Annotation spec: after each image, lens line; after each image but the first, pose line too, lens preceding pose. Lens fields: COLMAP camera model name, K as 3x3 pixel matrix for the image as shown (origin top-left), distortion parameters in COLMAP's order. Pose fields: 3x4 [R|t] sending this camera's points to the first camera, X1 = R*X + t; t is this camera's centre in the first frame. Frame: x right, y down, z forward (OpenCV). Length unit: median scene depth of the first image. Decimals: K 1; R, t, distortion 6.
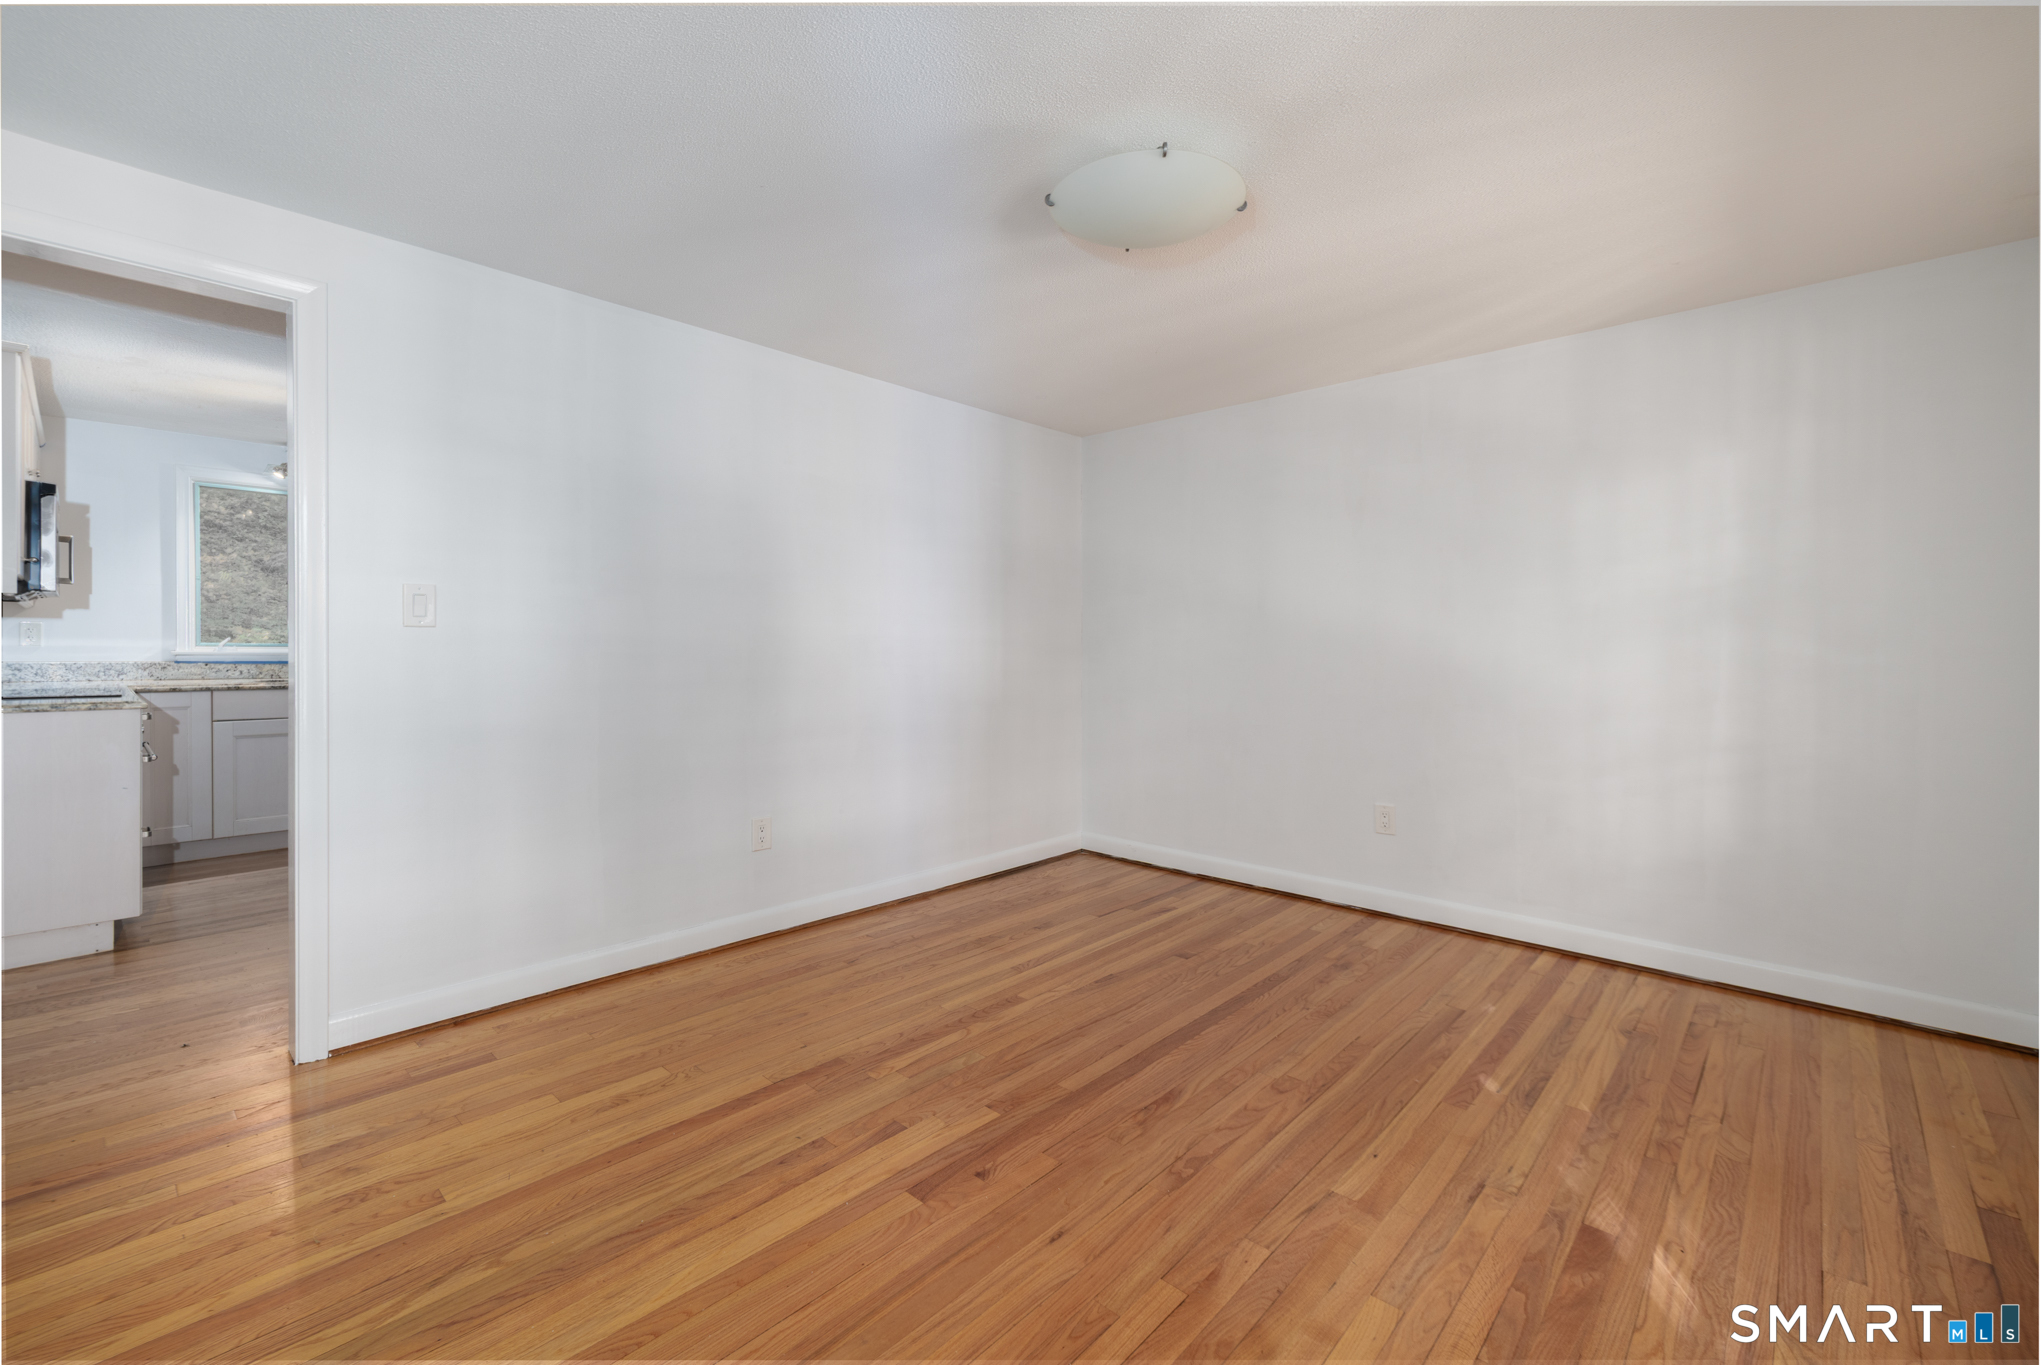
lens RADIAL K [[881.0, 0, 1060.1], [0, 881.0, 661.9], [0, 0, 1]] dist [-0.001625, 0.000775]
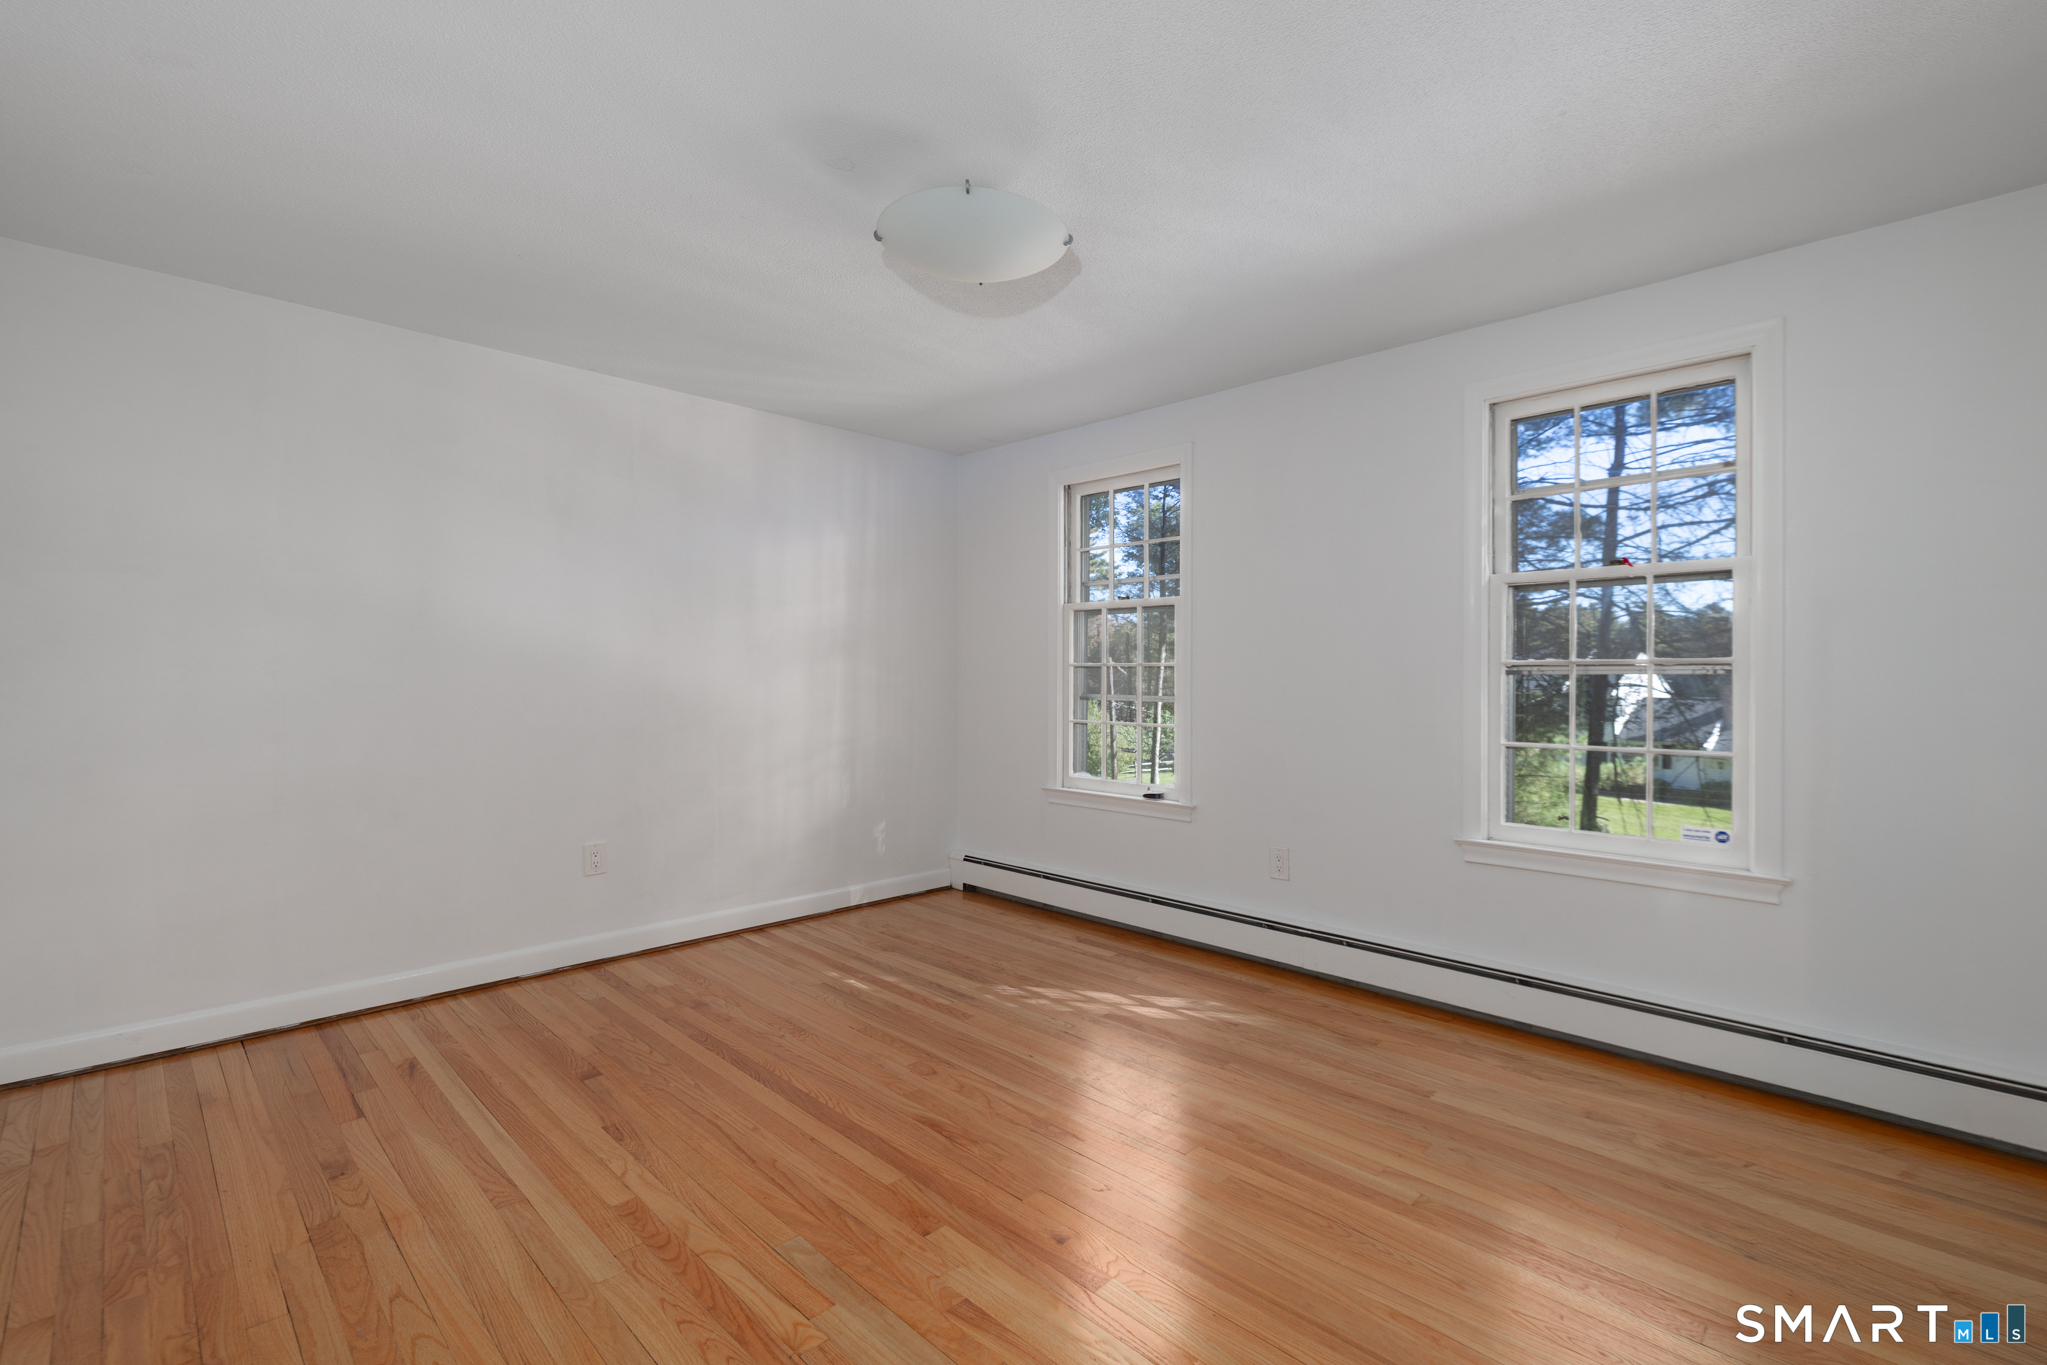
lens RADIAL K [[883.6, 0, 1030.5], [0, 883.6, 671.7], [0, 0, 1]] dist [-0.001625, 0.000775]
pose [[0.044940, 0.000645, 0.998989, -0.697953], [0.010758, 0.999941, -0.001129, -0.011934], [-0.998932, 0.010798, 0.044931, 0.669693]]
